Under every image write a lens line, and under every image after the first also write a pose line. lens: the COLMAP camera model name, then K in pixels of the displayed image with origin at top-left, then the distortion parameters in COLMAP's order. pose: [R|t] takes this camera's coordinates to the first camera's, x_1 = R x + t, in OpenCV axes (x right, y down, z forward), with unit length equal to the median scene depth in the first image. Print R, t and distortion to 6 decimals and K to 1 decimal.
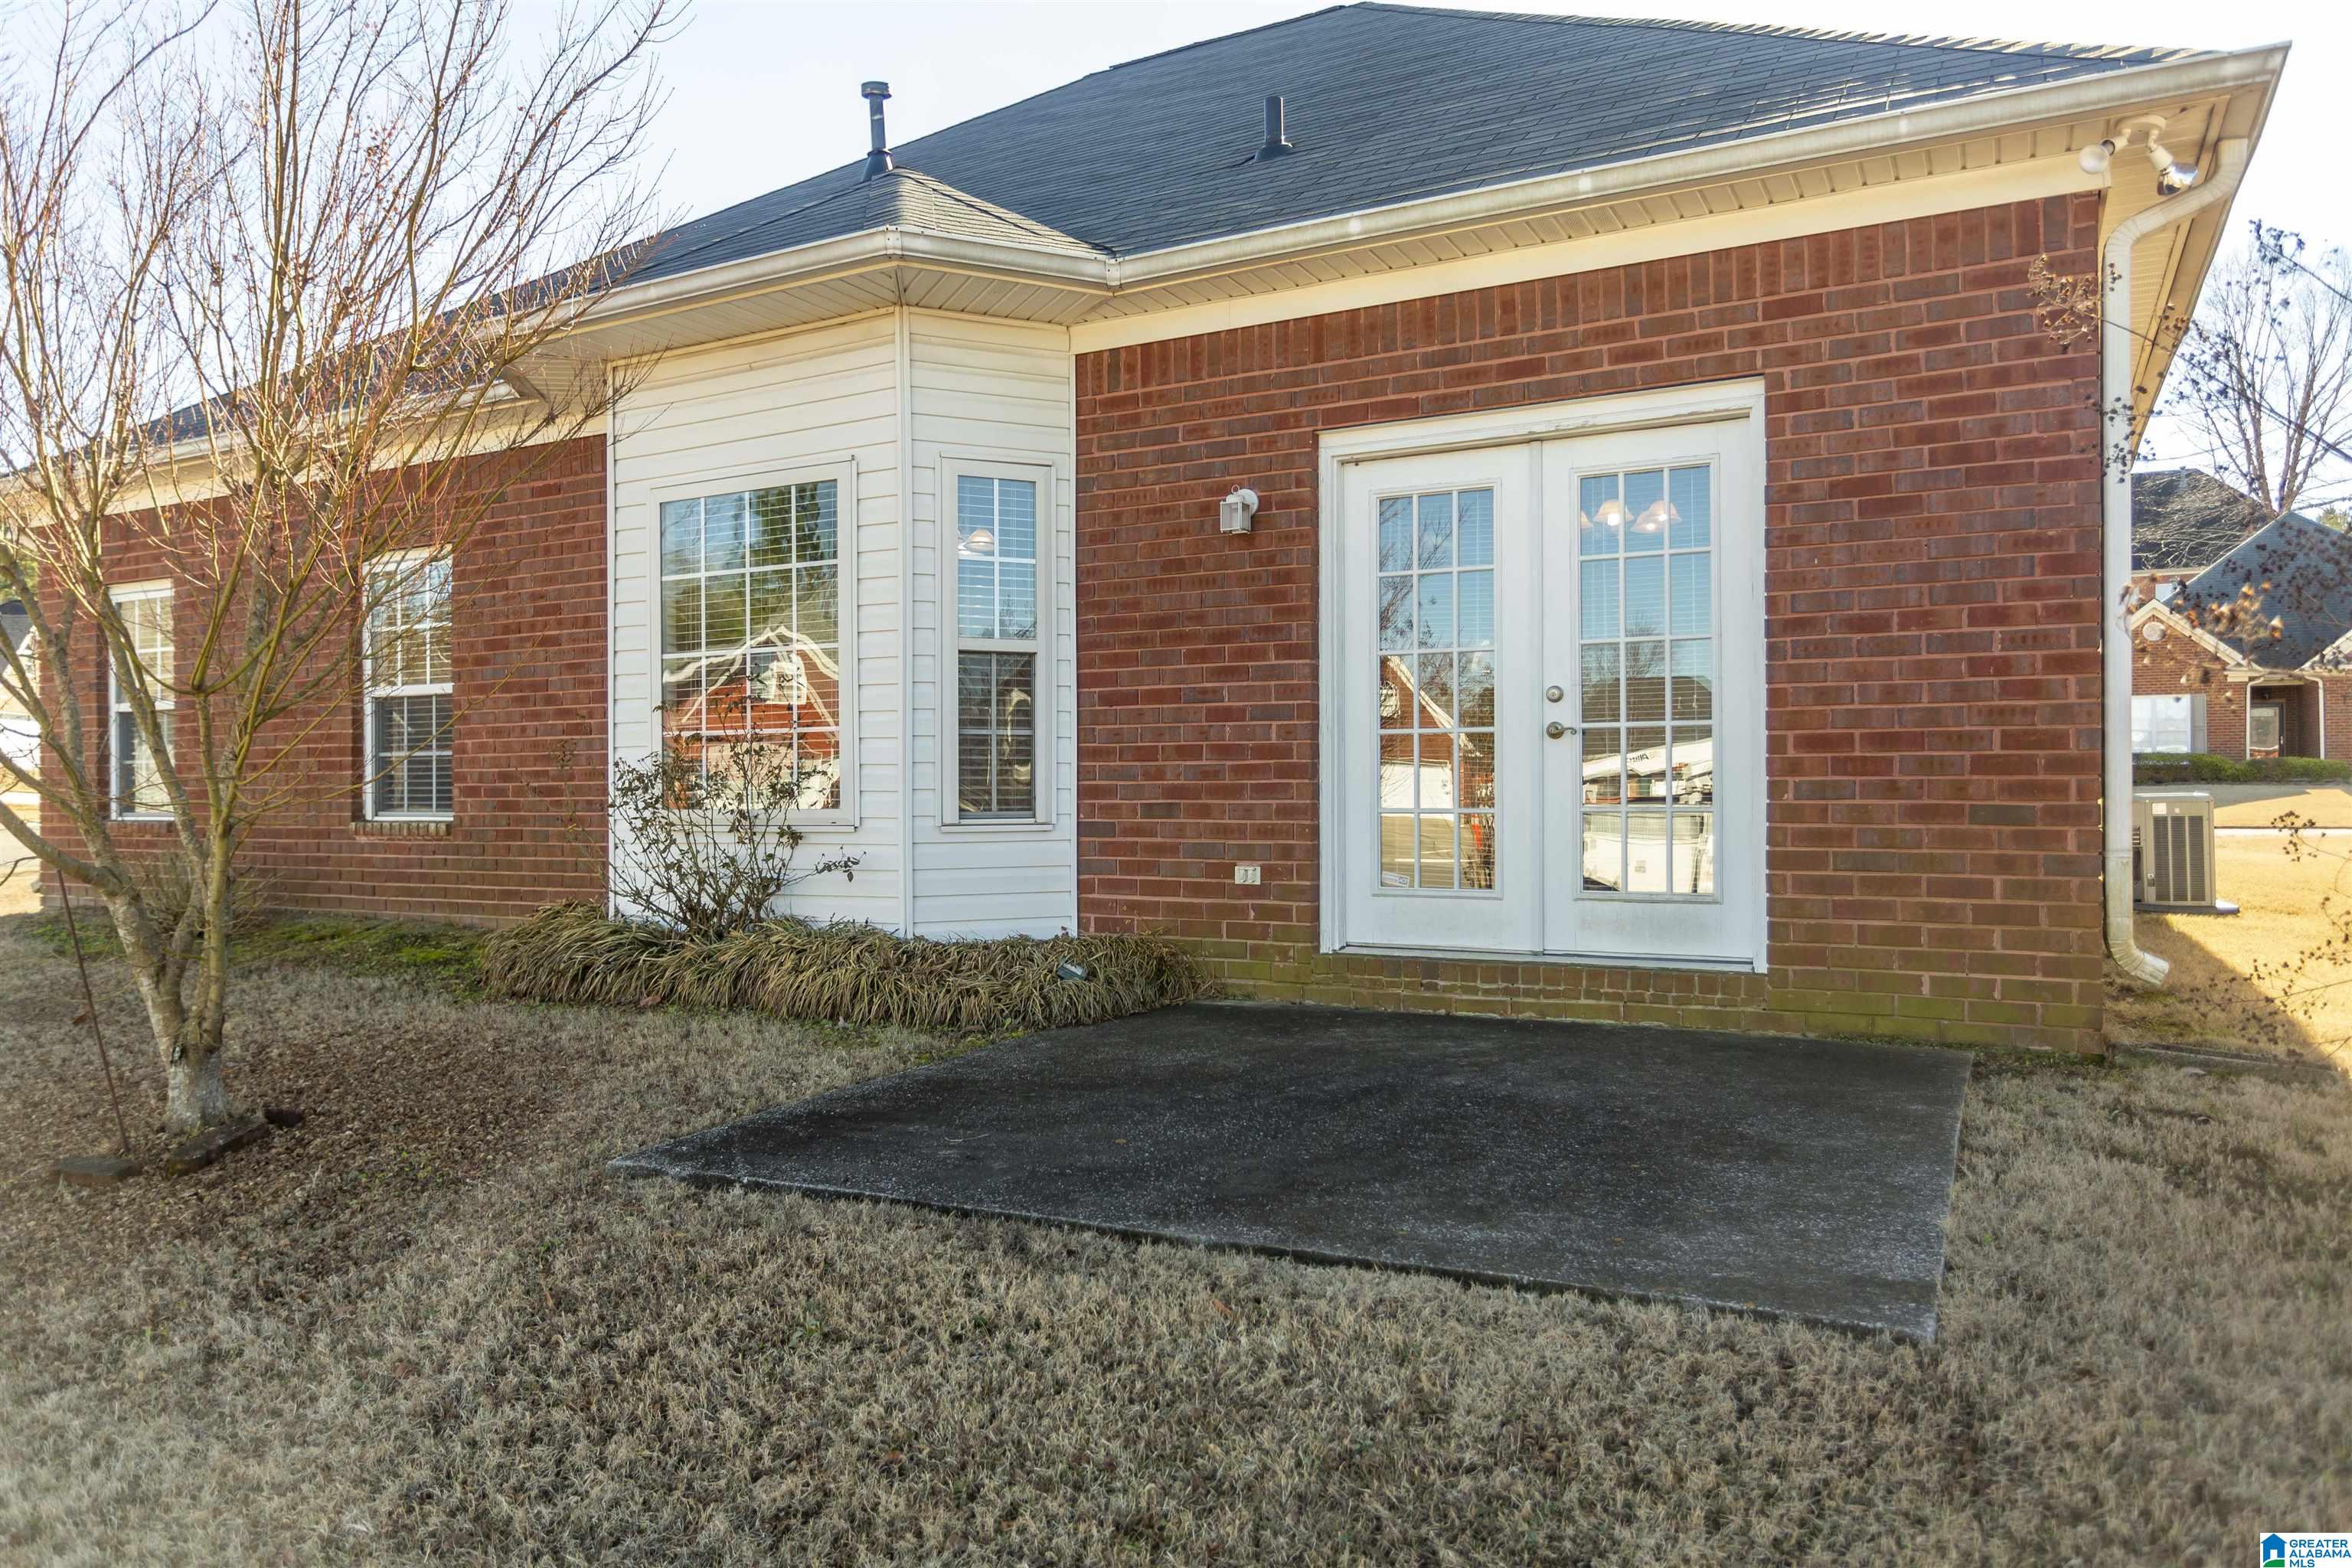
lens RADIAL K [[1557.8, 0, 1176.0], [0, 1557.8, 784.0], [0, 0, 1]] dist [0.001456, 0.000505]
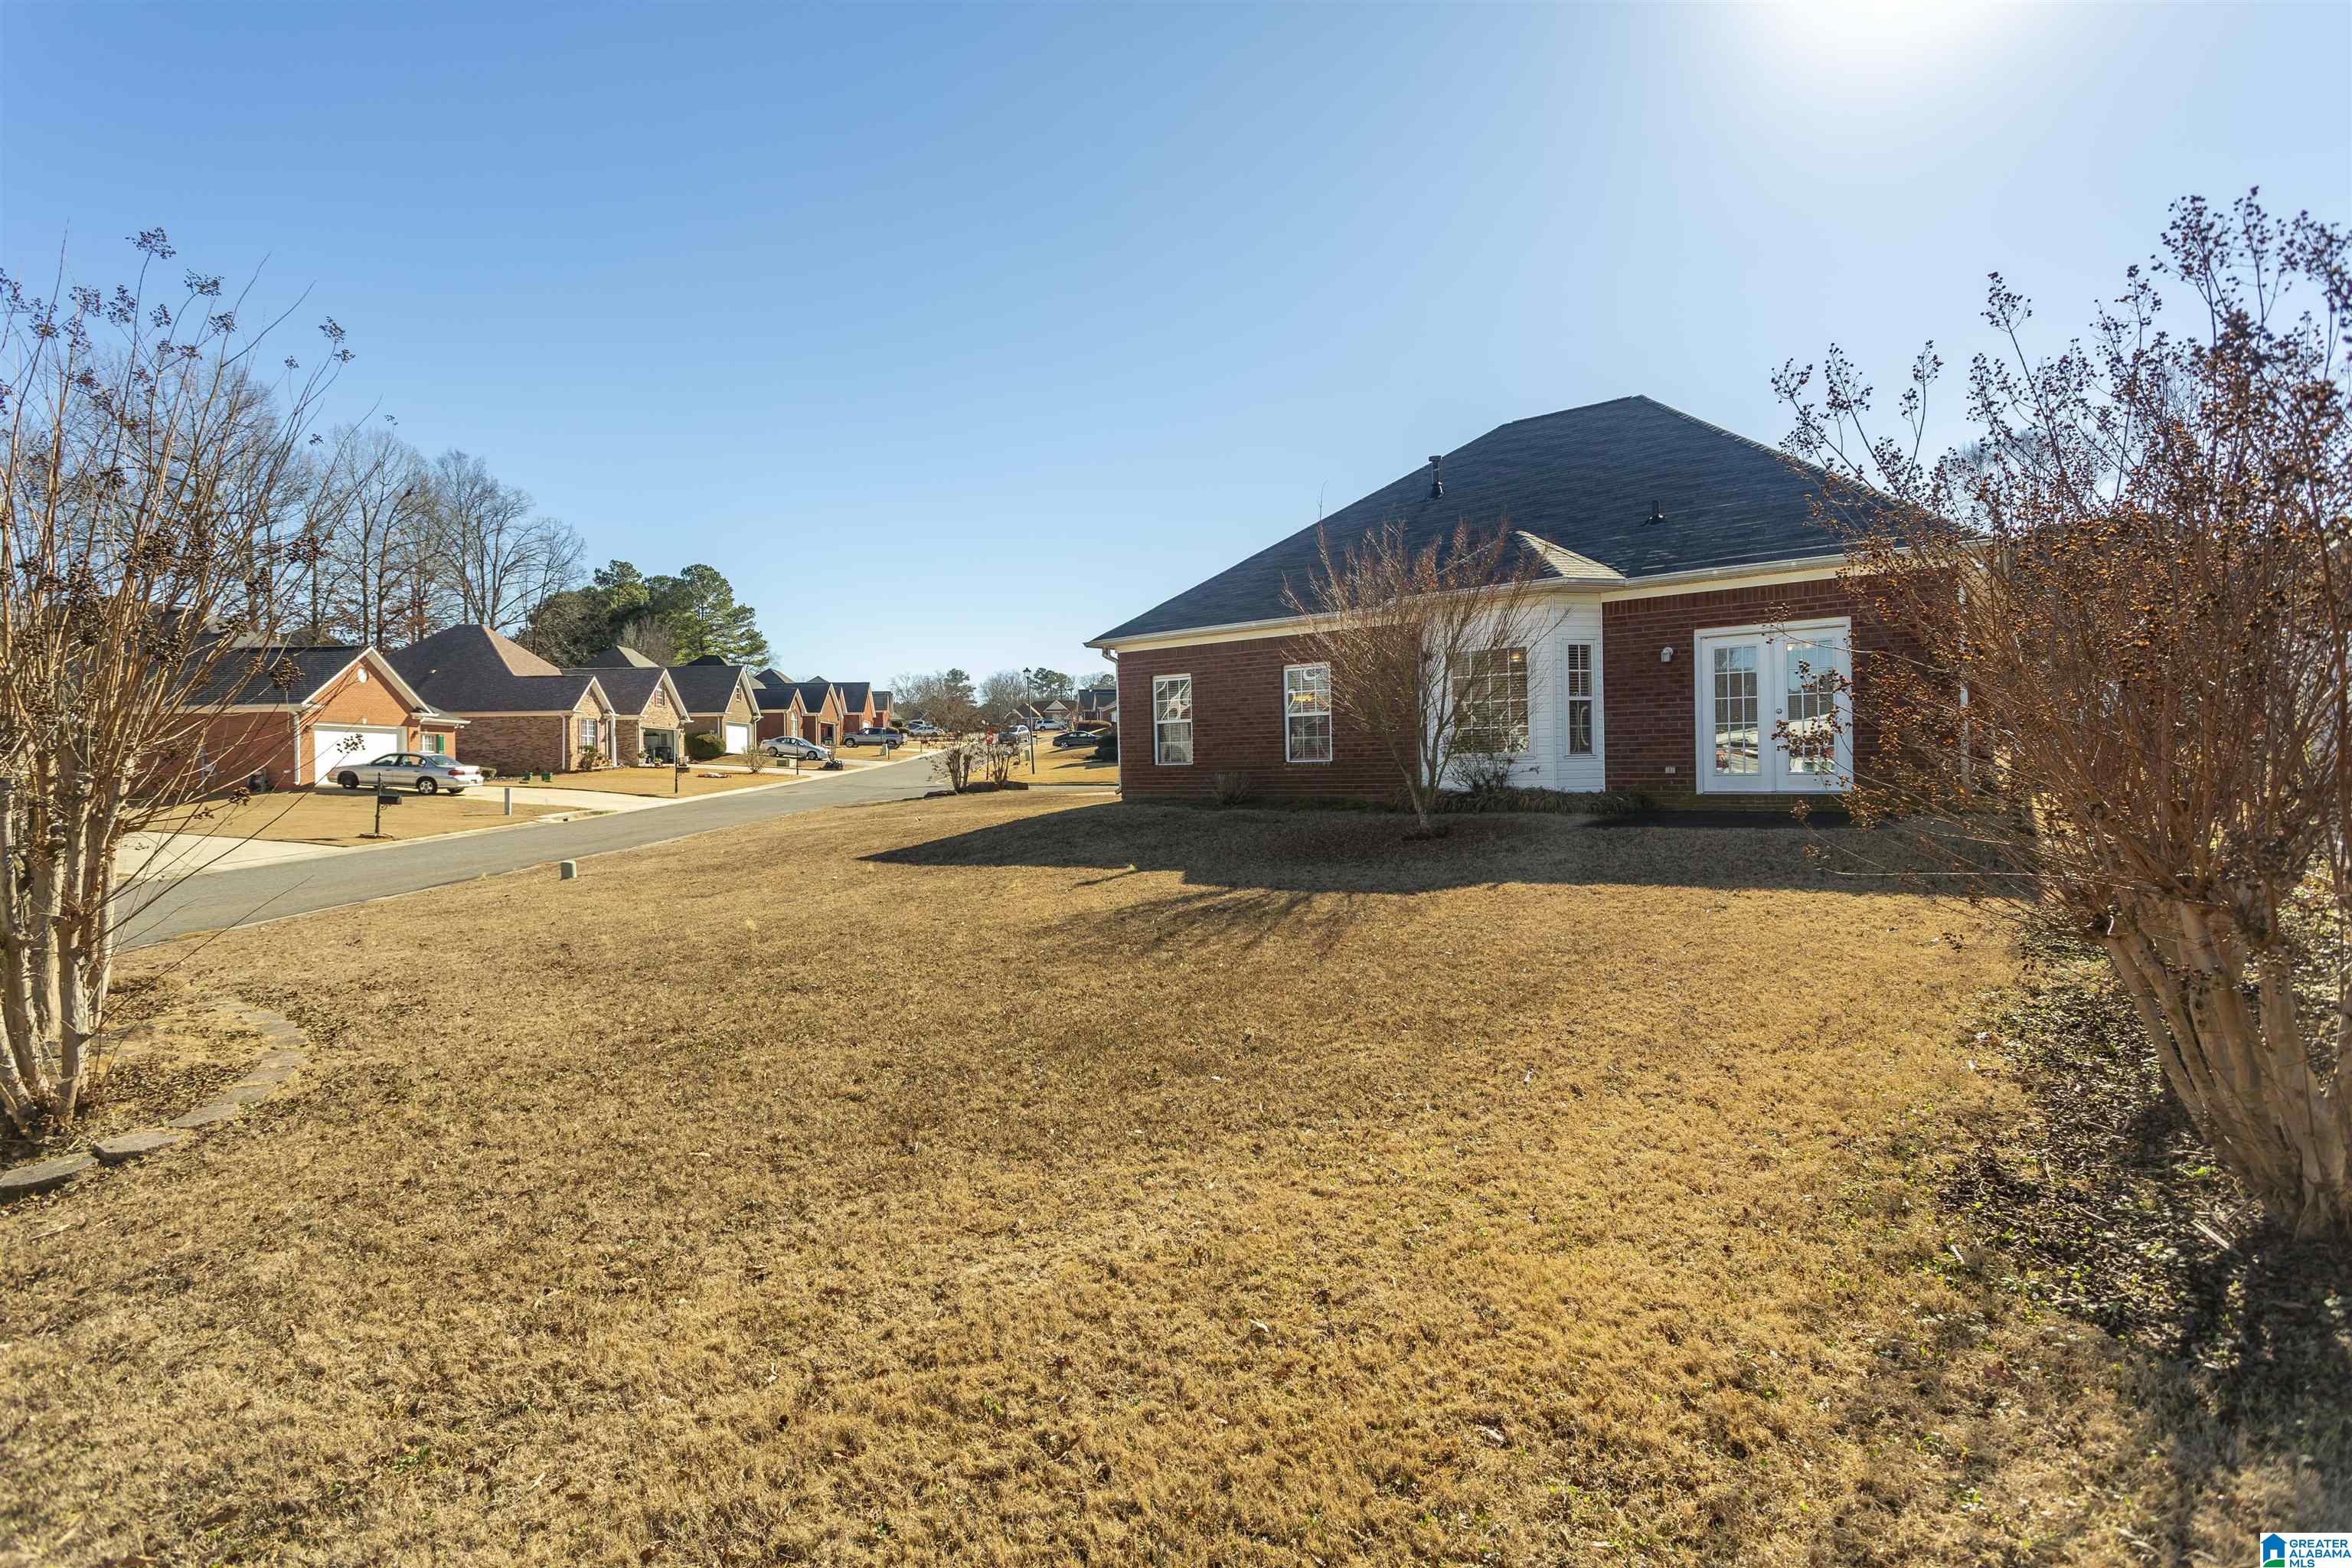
lens RADIAL K [[1103.0, 0, 1165.1], [0, 1103.0, 766.6], [0, 0, 1]] dist [0.000566, 0.000223]
pose [[0.986342, -0.013580, -0.164151, -0.573569], [0.014565, 0.999882, 0.004797, 0.024899], [0.164066, -0.007123, 0.986424, -1.315224]]
